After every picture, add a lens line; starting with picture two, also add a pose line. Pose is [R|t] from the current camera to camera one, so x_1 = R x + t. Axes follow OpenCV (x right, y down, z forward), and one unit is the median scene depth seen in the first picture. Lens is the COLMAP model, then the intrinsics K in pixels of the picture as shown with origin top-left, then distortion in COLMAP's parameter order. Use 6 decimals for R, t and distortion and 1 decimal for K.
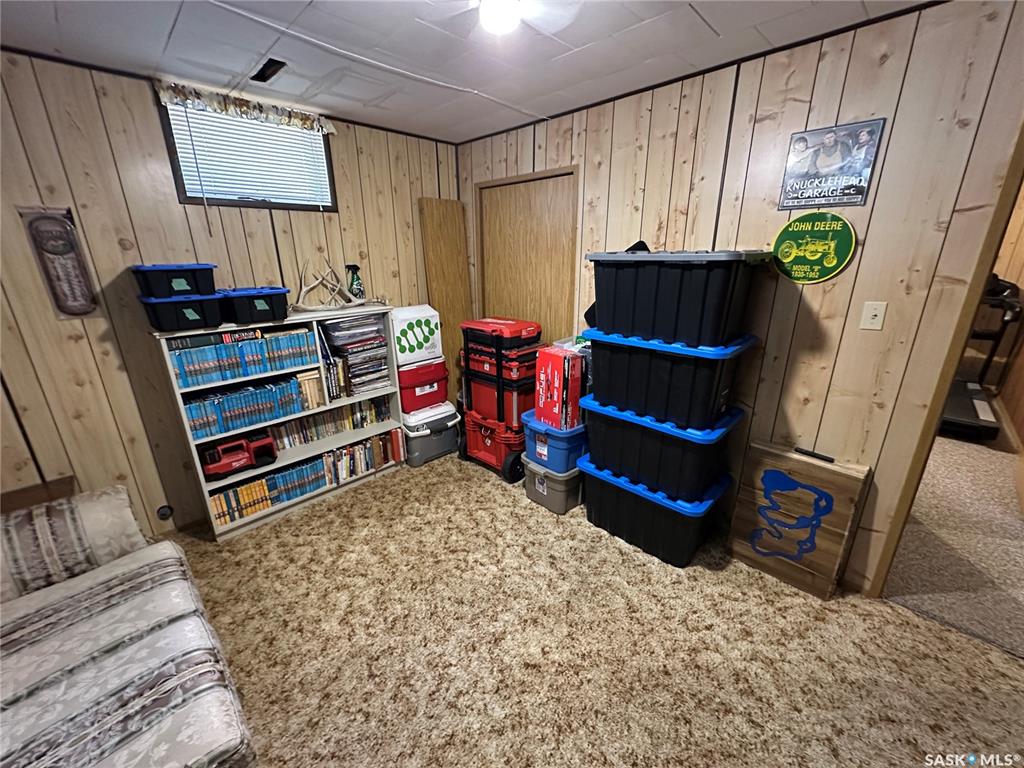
lens RADIAL K [[406.6, 0, 512.2], [0, 406.6, 383.5], [0, 0, 1]] dist [-0.000834, 0.000408]
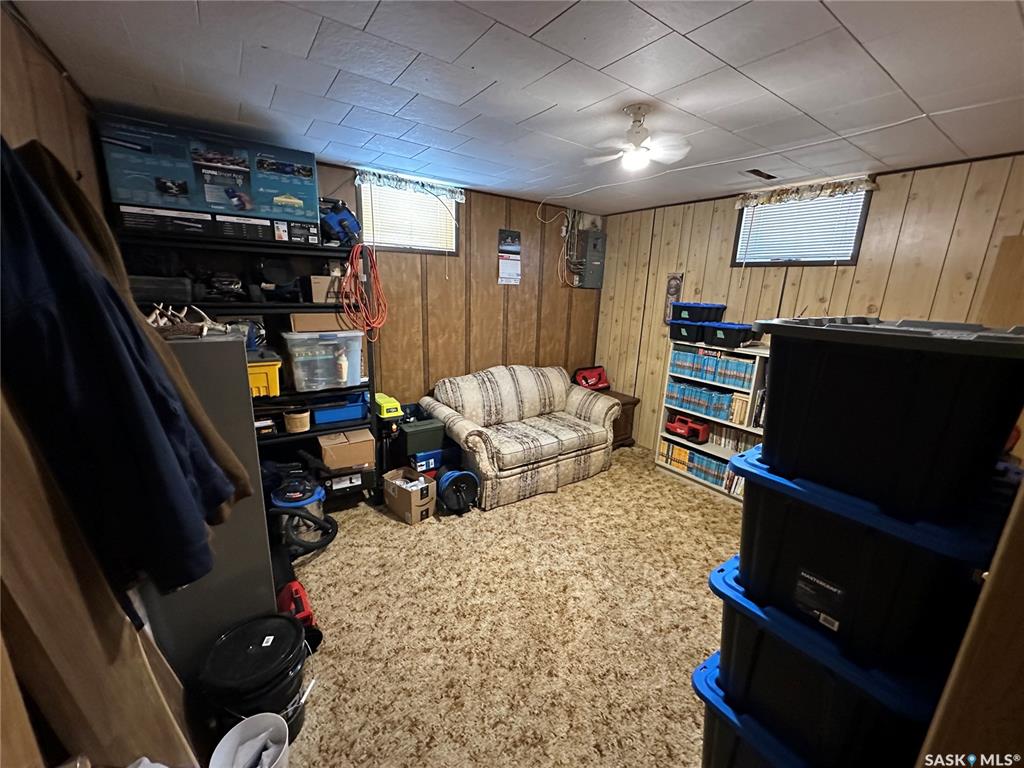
lens RADIAL K [[406.6, 0, 512.8], [0, 406.6, 384.4], [0, 0, 1]] dist [-0.000834, 0.000408]
pose [[-0.178800, 0.238865, -0.954450, 0.880947], [-0.336738, 0.896640, 0.287479, -0.193075], [0.924466, 0.372801, -0.079885, 0.487289]]
